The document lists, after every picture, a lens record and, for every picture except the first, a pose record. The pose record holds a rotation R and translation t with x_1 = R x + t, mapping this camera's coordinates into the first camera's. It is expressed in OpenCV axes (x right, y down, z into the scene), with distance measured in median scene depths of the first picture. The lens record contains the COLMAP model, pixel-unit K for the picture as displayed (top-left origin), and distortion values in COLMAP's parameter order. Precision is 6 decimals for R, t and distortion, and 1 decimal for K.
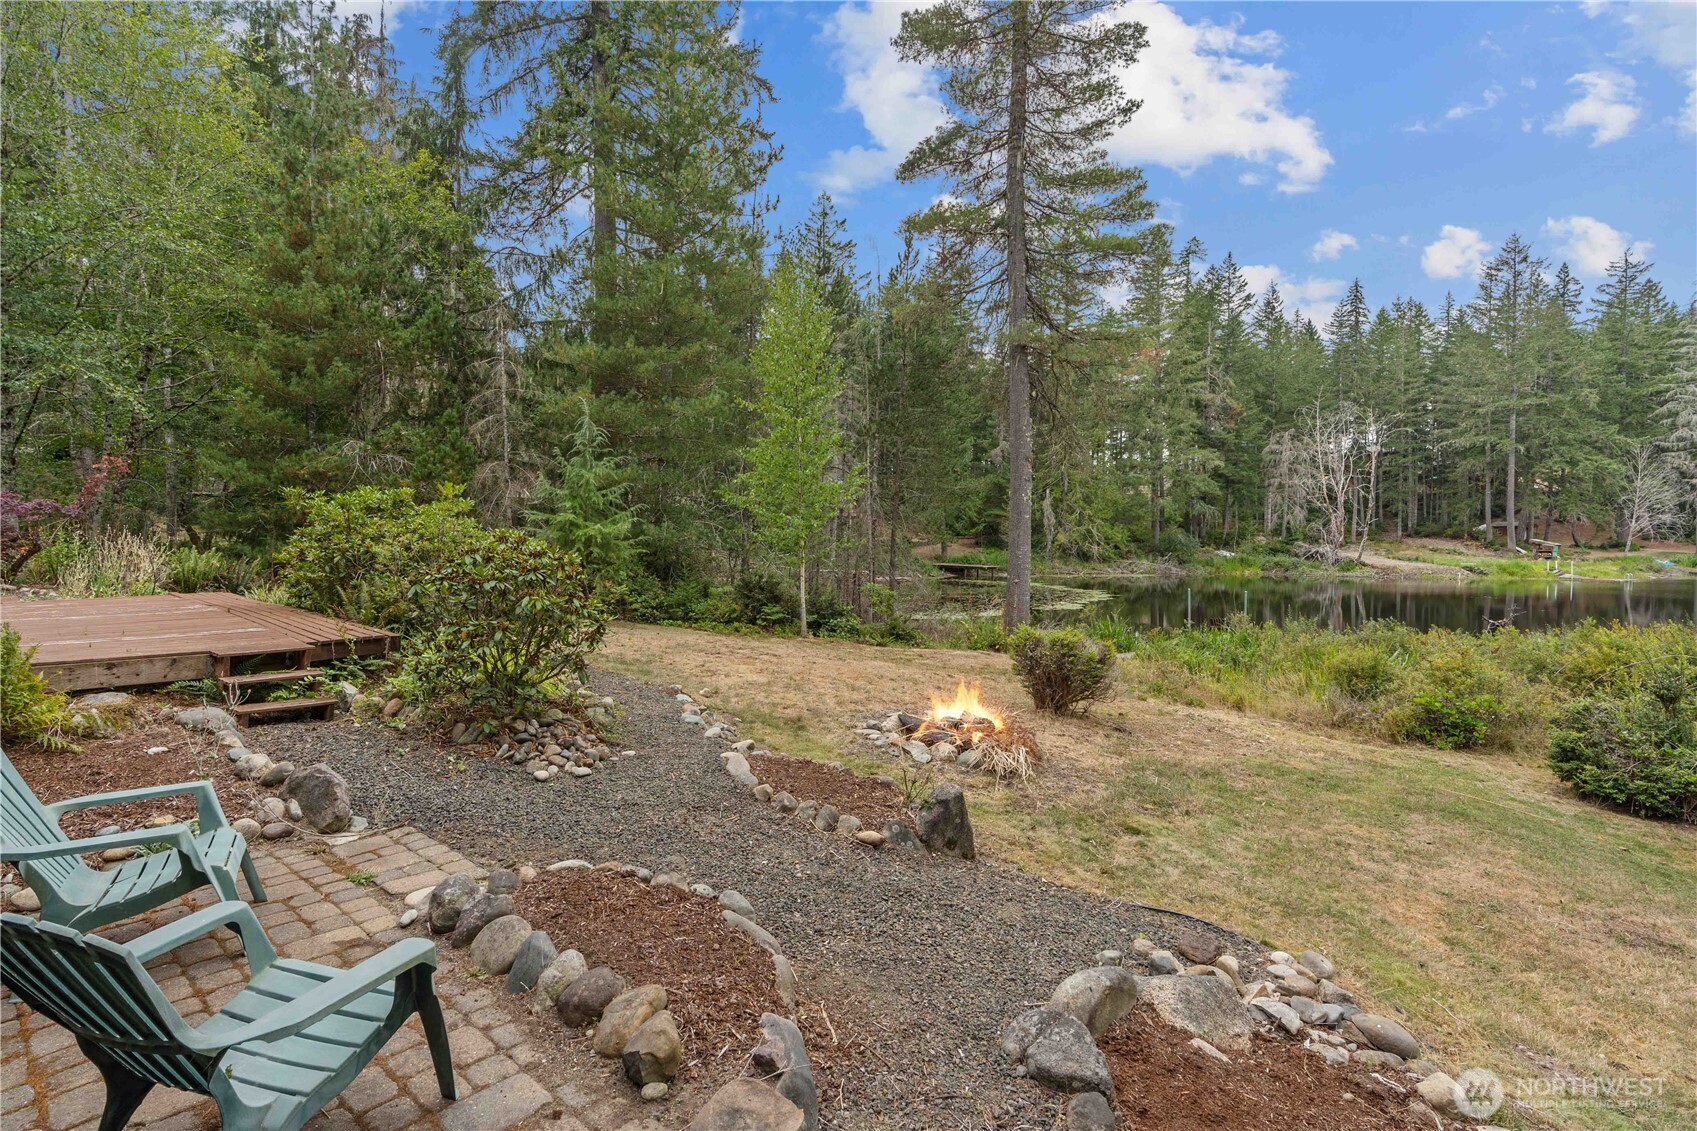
lens RADIAL K [[829.7, 0, 863.6], [0, 829.7, 553.8], [0, 0, 1]] dist [-0.005592, 0.006747]
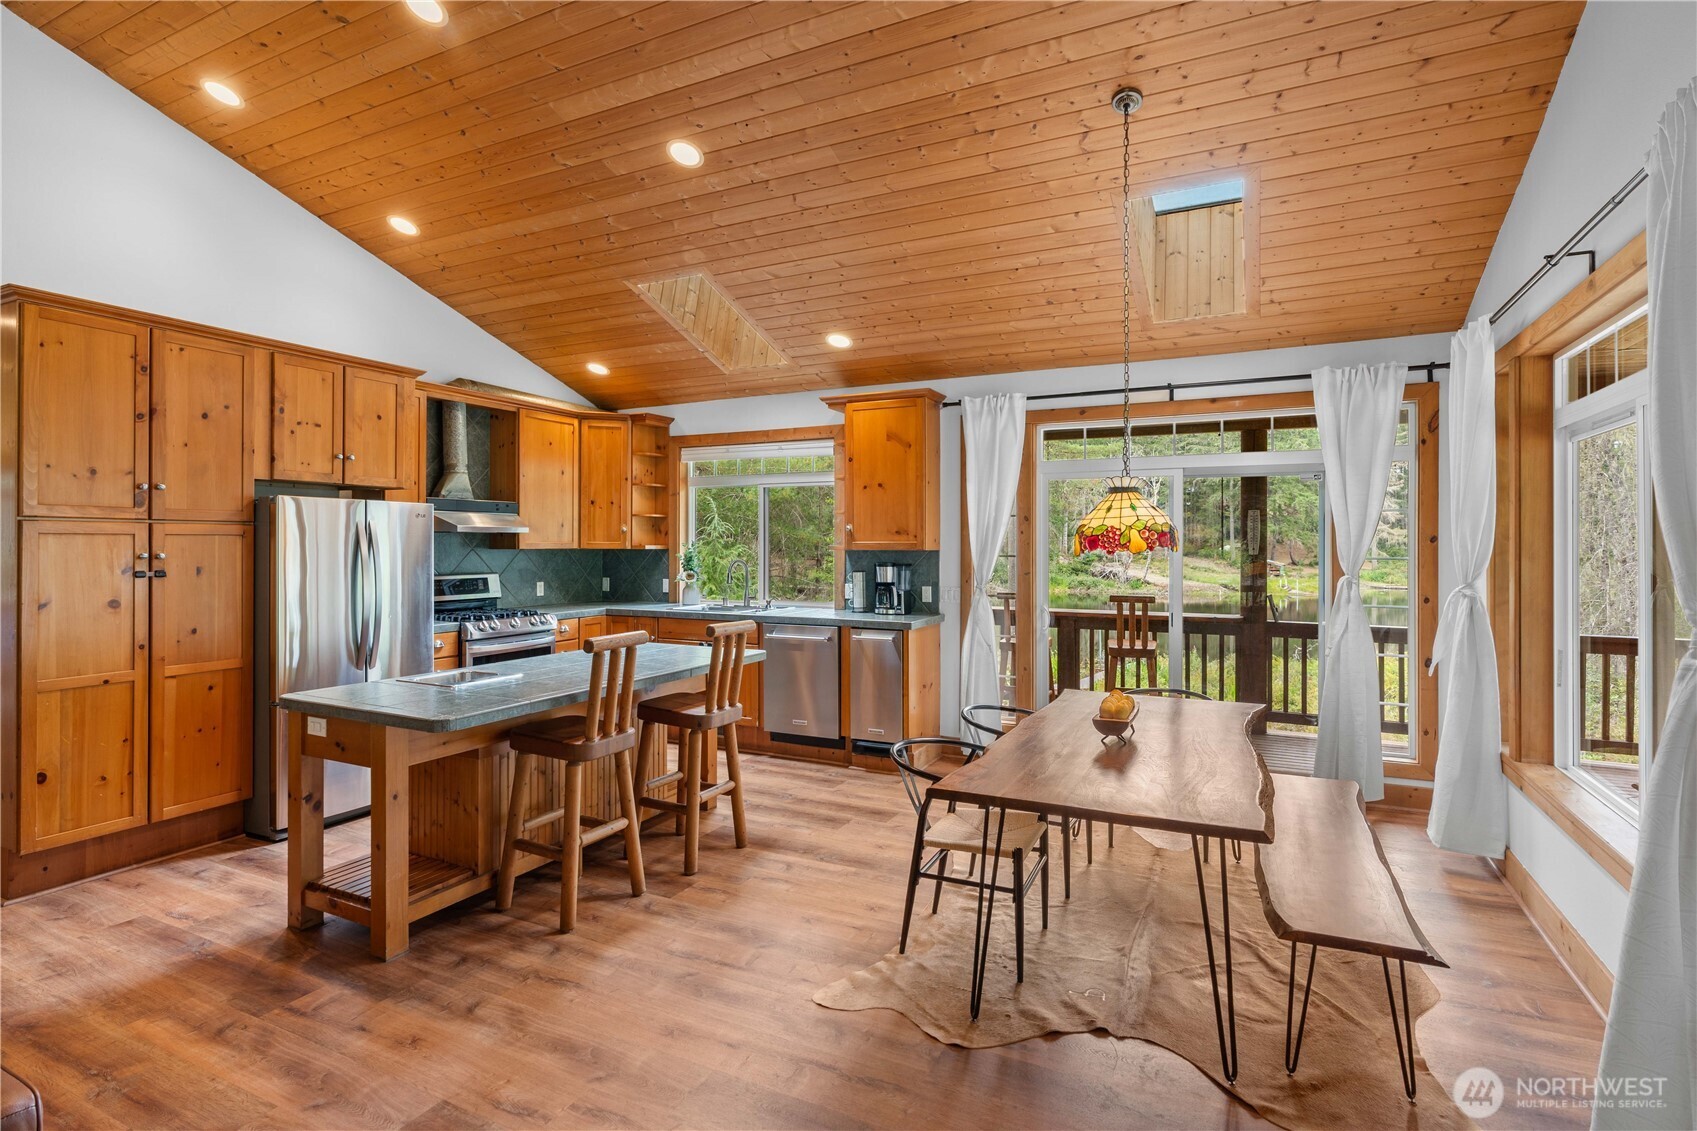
lens RADIAL K [[829.7, 0, 854.7], [0, 829.7, 541.2], [0, 0, 1]] dist [-0.005592, 0.006747]
pose [[0.970910, 0.001593, 0.239438, -0.081404], [0.004177, 0.999713, -0.023589, -0.018481], [-0.239407, 0.023902, 0.970625, -0.050854]]
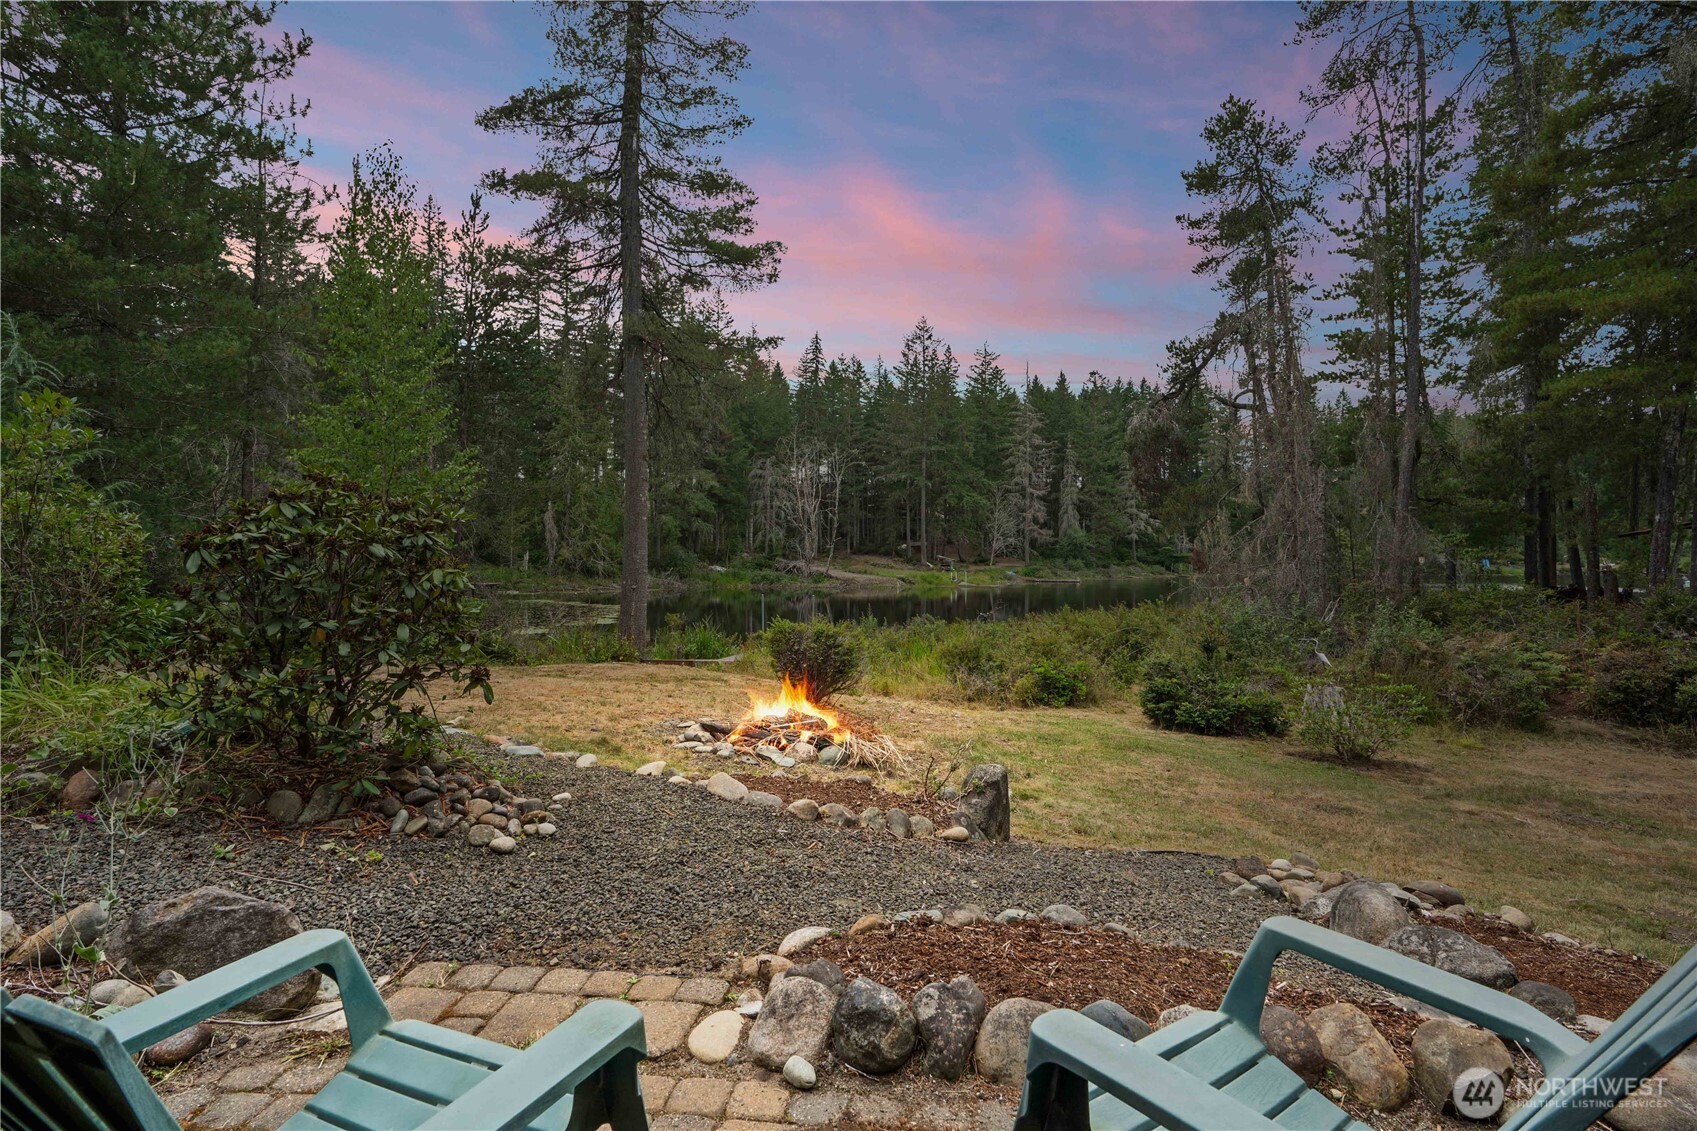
lens RADIAL K [[829.7, 0, 854.3], [0, 829.7, 561.1], [0, 0, 1]] dist [-0.005592, 0.006747]
pose [[0.822189, -0.001232, 0.569214, -0.030495], [0.008842, 0.999905, -0.010607, 0.003294], [-0.569147, 0.013754, 0.822121, 0.018037]]
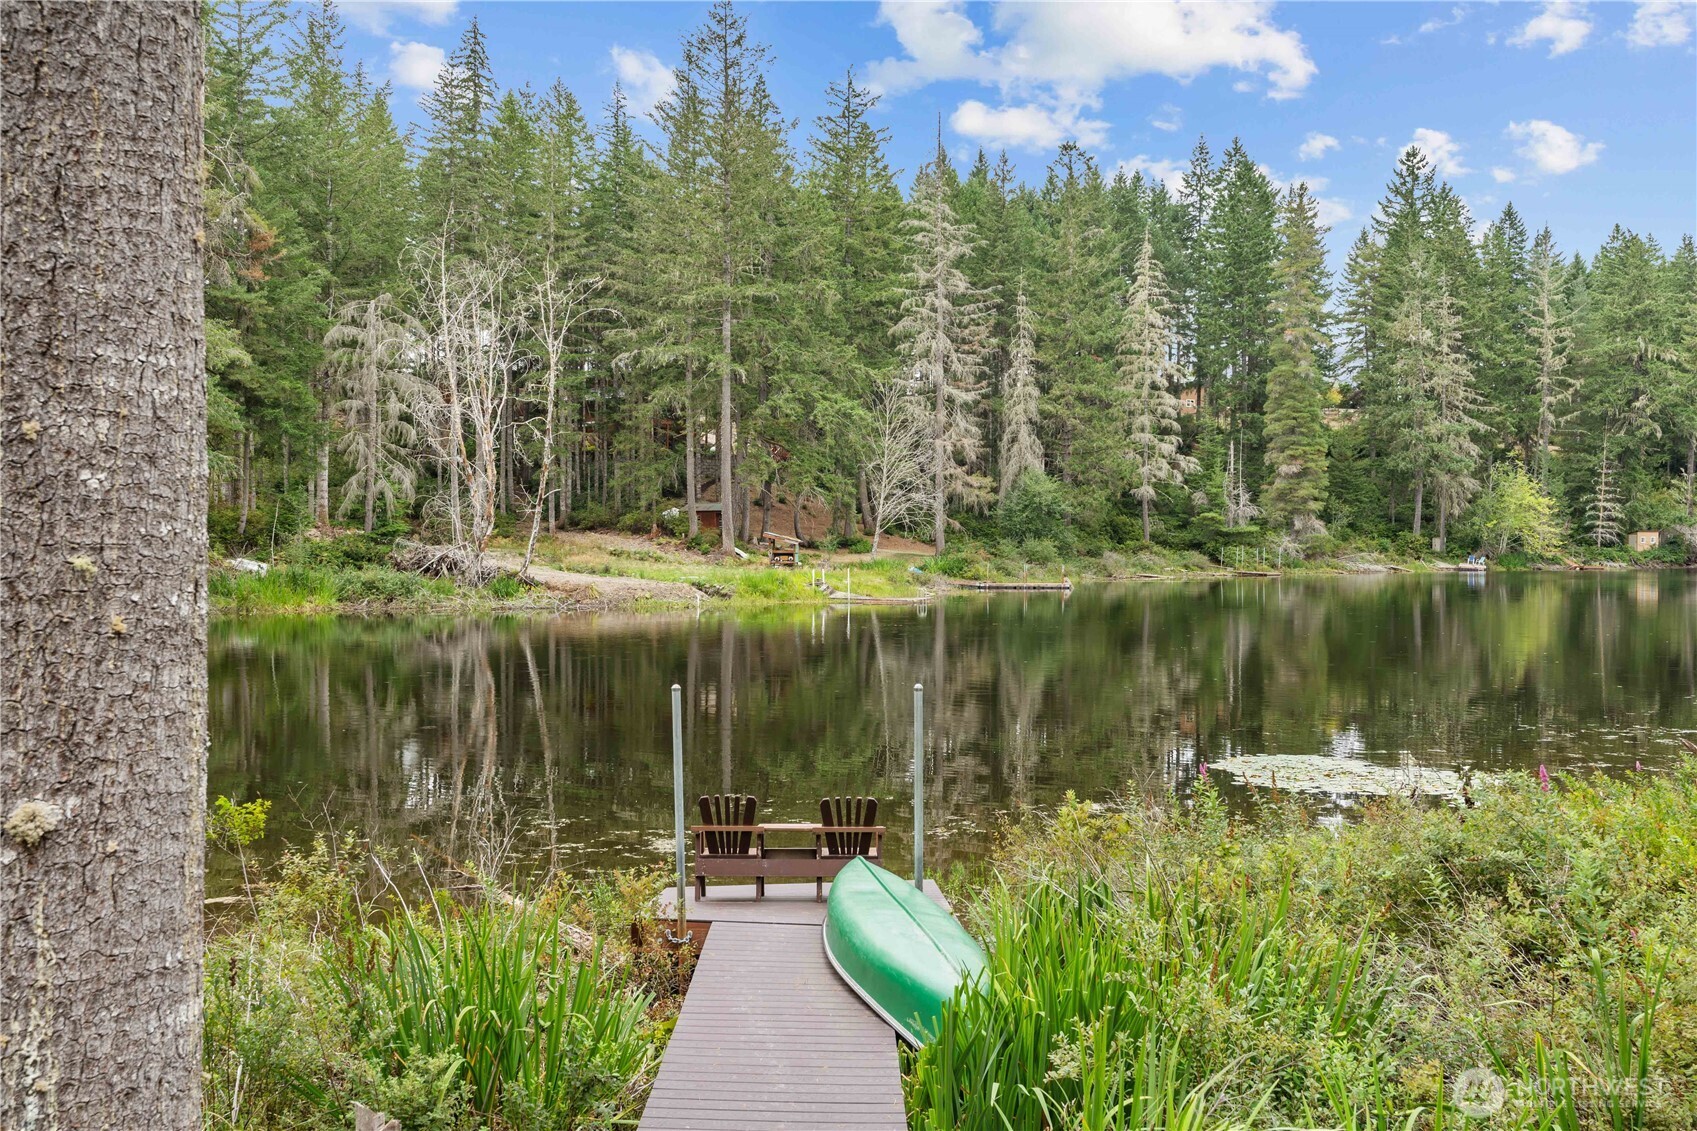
lens RADIAL K [[1649.9, 0, 837.3], [0, 1649.9, 558.3], [0, 0, 1]] dist [0.004861, 0.000000]
pose [[0.694462, -0.010774, 0.719449, 0.026074], [0.016501, 0.999863, -0.000956, 0.002131], [-0.719340, 0.012536, 0.694545, 0.176711]]
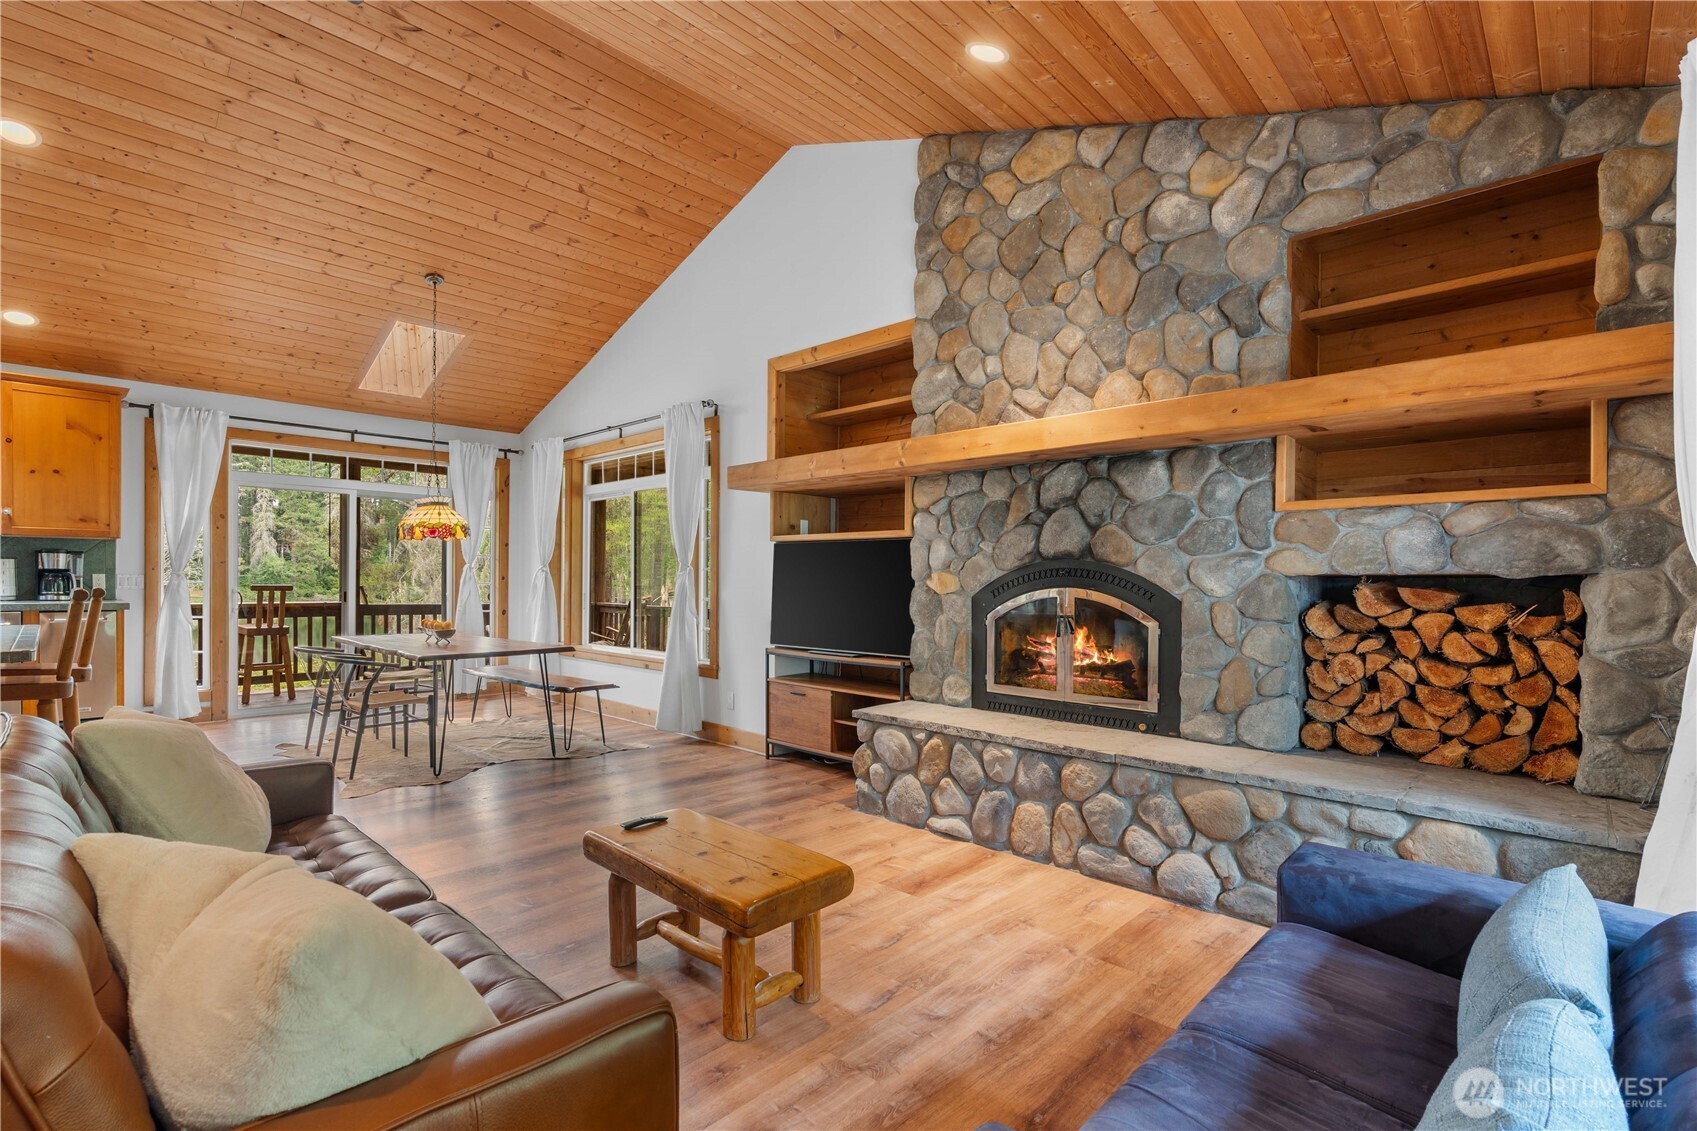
lens RADIAL K [[780.4, 0, 839.2], [0, 780.4, 583.5], [0, 0, 1]] dist [-0.004744, 0.002495]
pose [[0.073559, -0.004986, 0.997278, -0.118900], [0.012678, 0.999911, 0.004064, -0.015199], [-0.997210, 0.012345, 0.073616, -0.053988]]
